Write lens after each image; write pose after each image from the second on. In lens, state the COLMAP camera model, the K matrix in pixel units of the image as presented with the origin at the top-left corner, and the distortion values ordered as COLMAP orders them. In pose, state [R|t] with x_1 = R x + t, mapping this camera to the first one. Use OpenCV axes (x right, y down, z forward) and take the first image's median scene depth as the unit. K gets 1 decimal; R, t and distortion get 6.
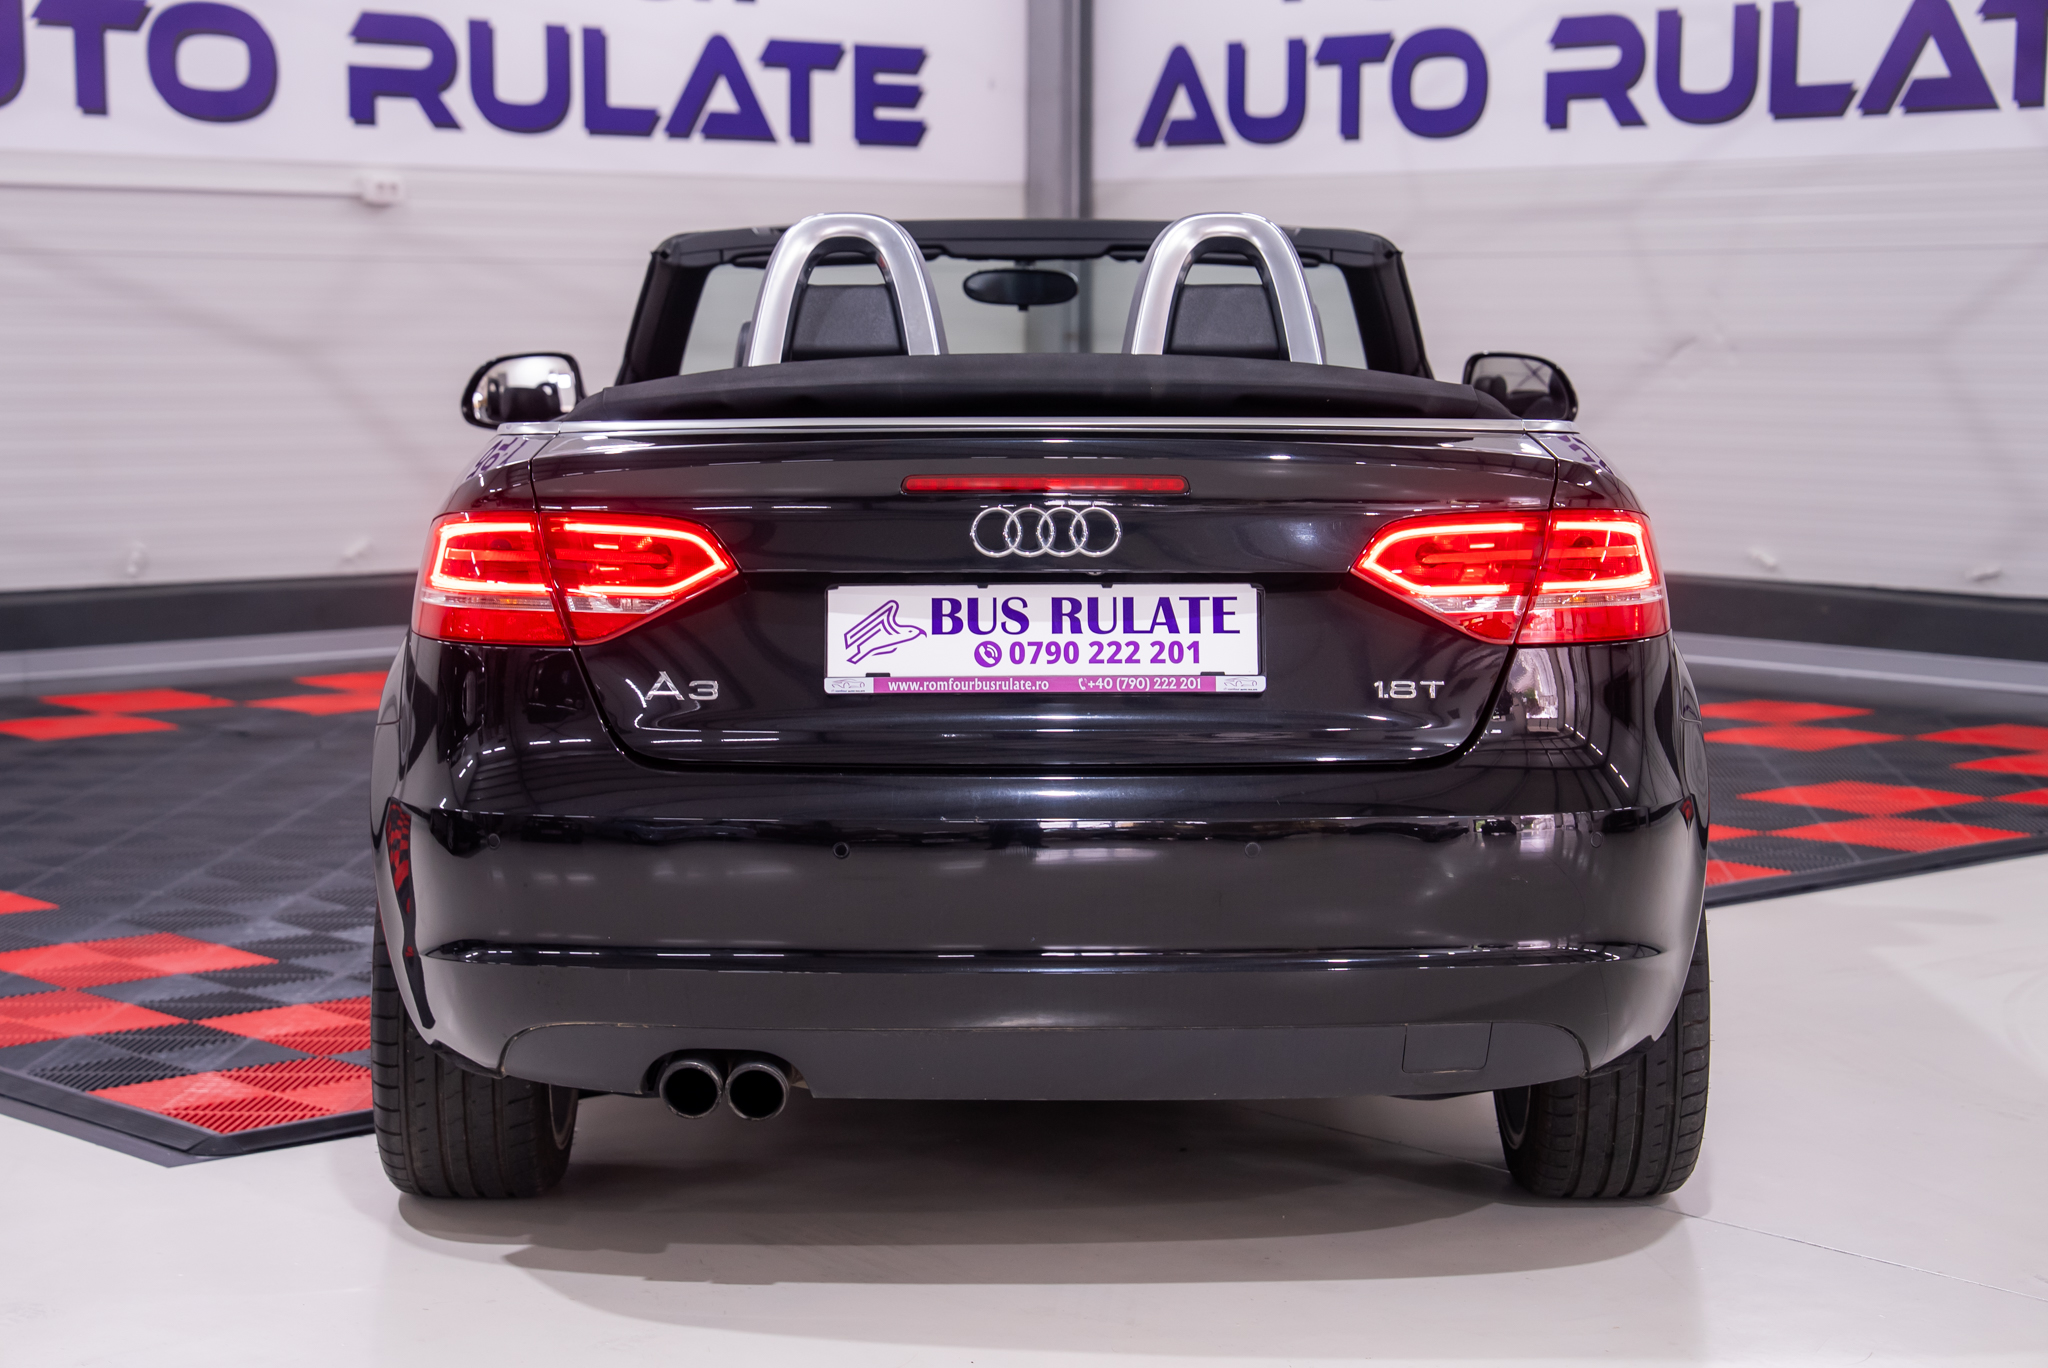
lens RADIAL K [[3898.7, 0, 1024.9], [0, 3898.7, 696.1], [0, 0, 1]] dist [0.315809, -0.138244]
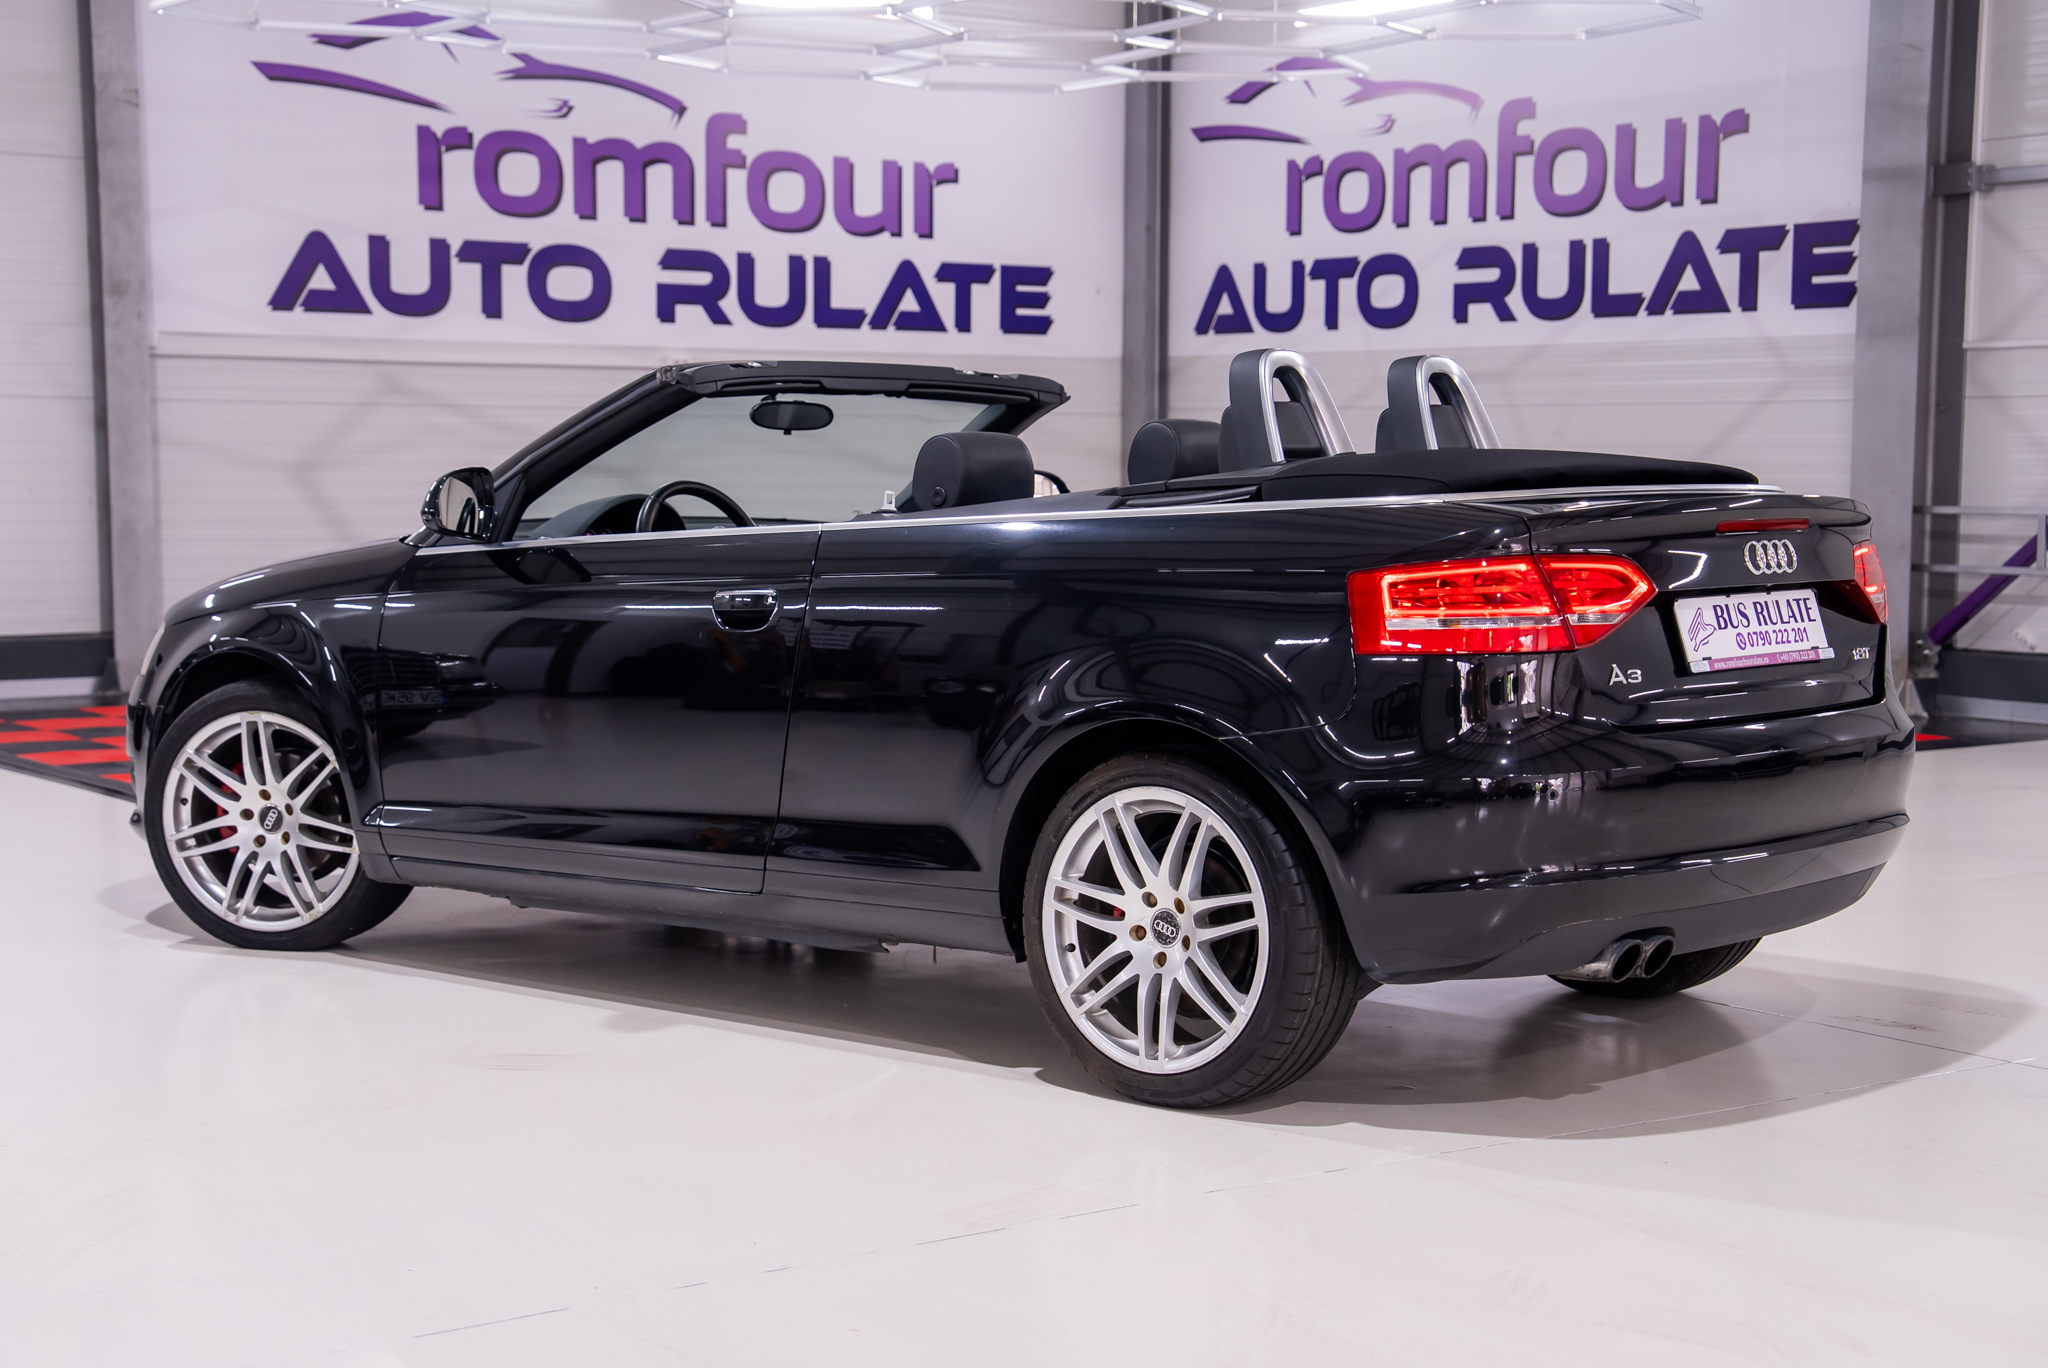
lens RADIAL K [[3163.1, 0, 1020.3], [0, 3163.1, 696.7], [0, 0, 1]] dist [0.197876, 0.034742]
pose [[0.995984, 0.009329, -0.089050, 0.079541], [-0.011514, 0.999645, -0.024046, 0.027867], [0.088794, 0.024975, 0.995737, -0.204898]]
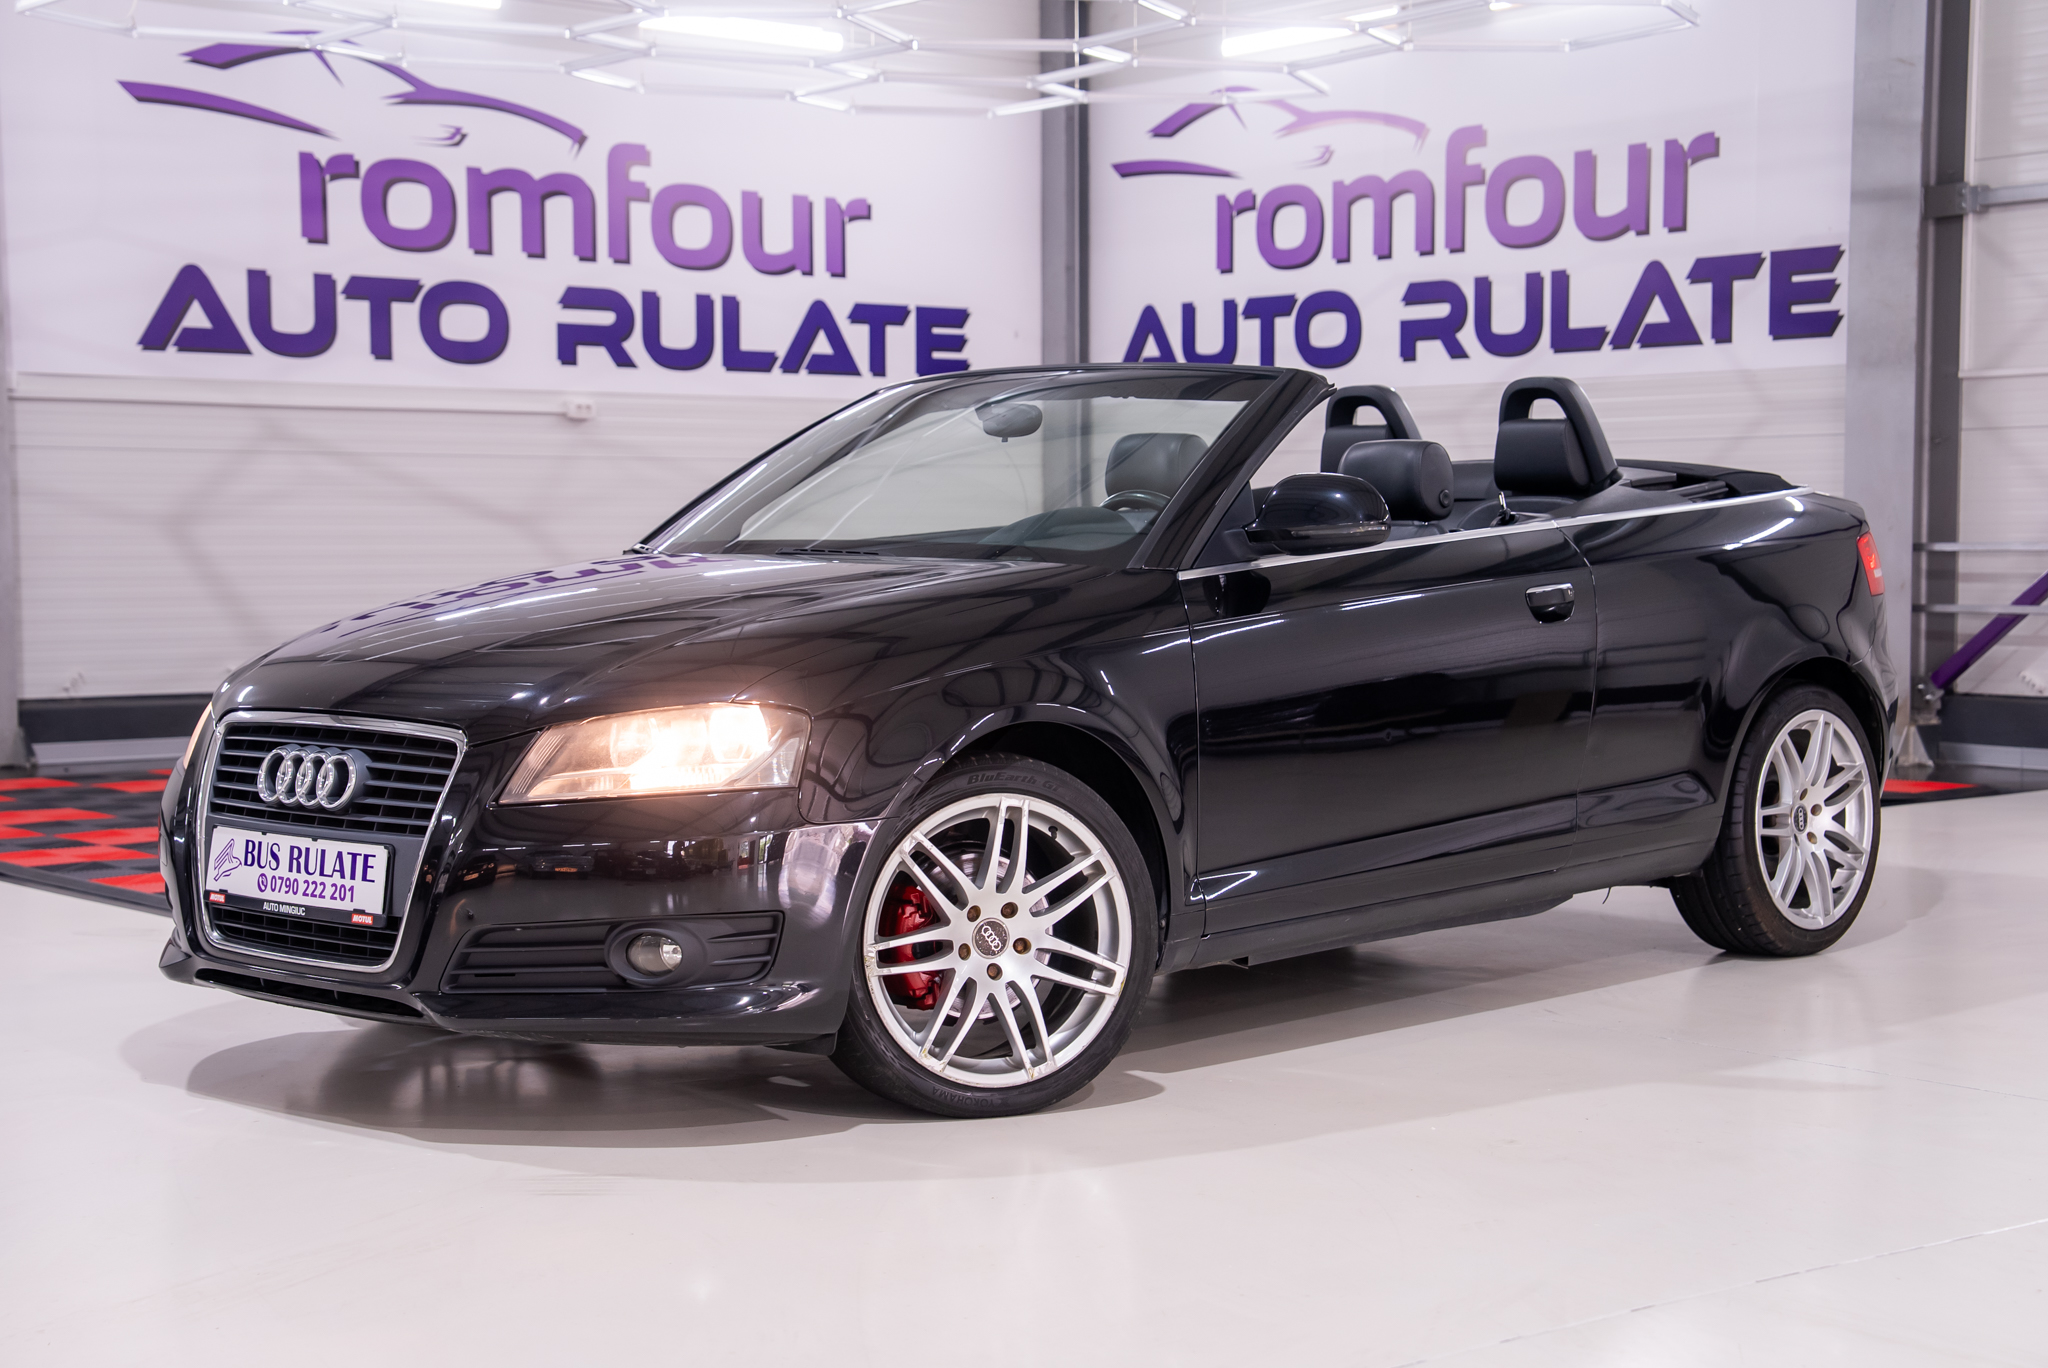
lens RADIAL K [[3130.6, 0, 1034.5], [0, 3130.6, 693.2], [0, 0, 1]] dist [0.184835, 0.091571]
pose [[0.999637, -0.004975, -0.026471, 0.030848], [0.003657, 0.998761, -0.049630, 0.031213], [0.026685, 0.049515, 0.998417, -0.124646]]
